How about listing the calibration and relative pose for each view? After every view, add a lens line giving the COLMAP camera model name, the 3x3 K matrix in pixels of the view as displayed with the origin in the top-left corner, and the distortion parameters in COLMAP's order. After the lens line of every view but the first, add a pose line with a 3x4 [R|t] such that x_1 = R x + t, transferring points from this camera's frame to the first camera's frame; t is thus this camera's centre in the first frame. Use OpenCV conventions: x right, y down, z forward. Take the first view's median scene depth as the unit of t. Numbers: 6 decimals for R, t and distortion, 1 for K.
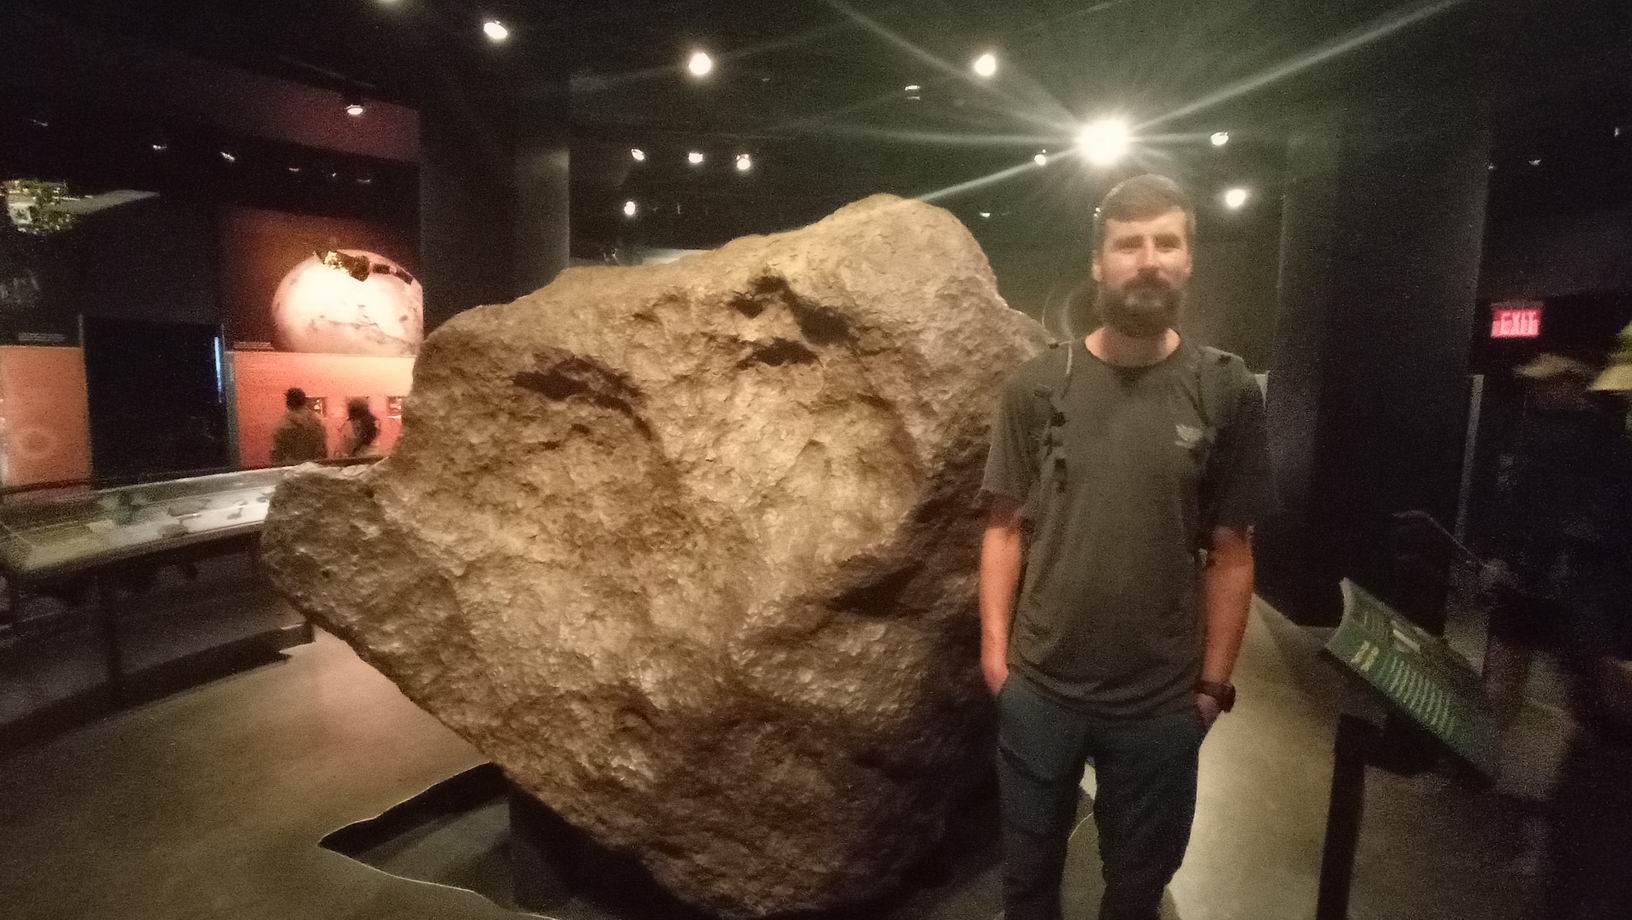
lens RADIAL K [[738.8, 0, 809.9], [0, 738.8, 454.6], [0, 0, 1]] dist [-0.042813, 0.003747]
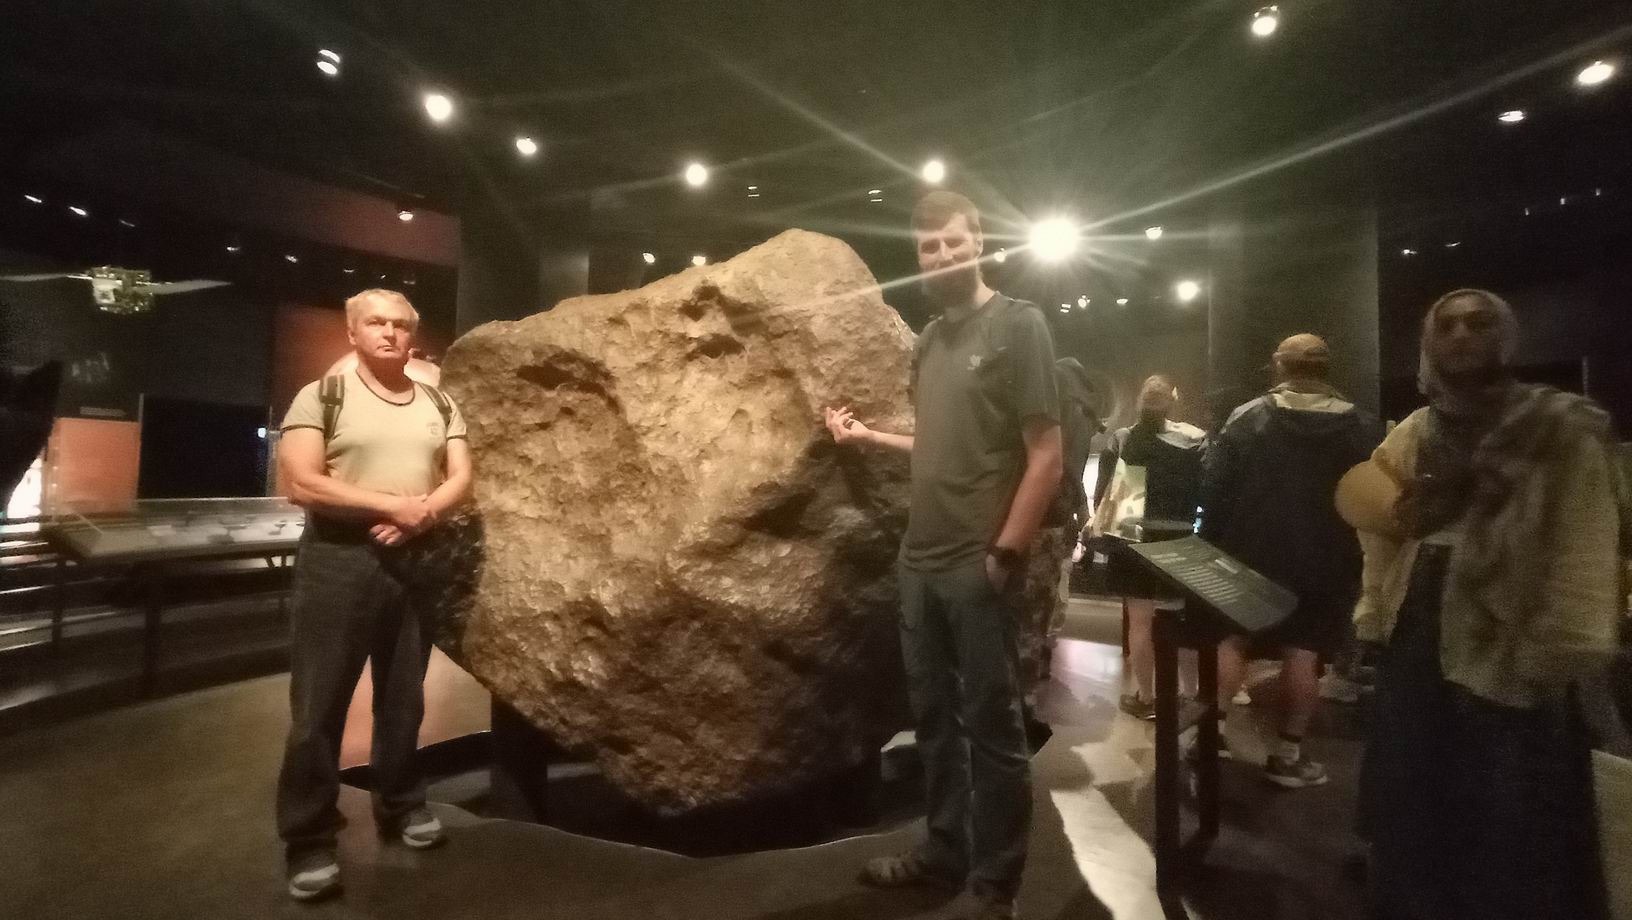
lens RADIAL K [[729.8, 0, 809.8], [0, 729.8, 464.3], [0, 0, 1]] dist [-0.002264, 0.000217]
pose [[0.999476, -0.002803, -0.032235, 0.165029], [-0.002061, 0.988700, -0.149892, 0.264284], [0.032291, 0.149880, 0.988177, -0.251112]]
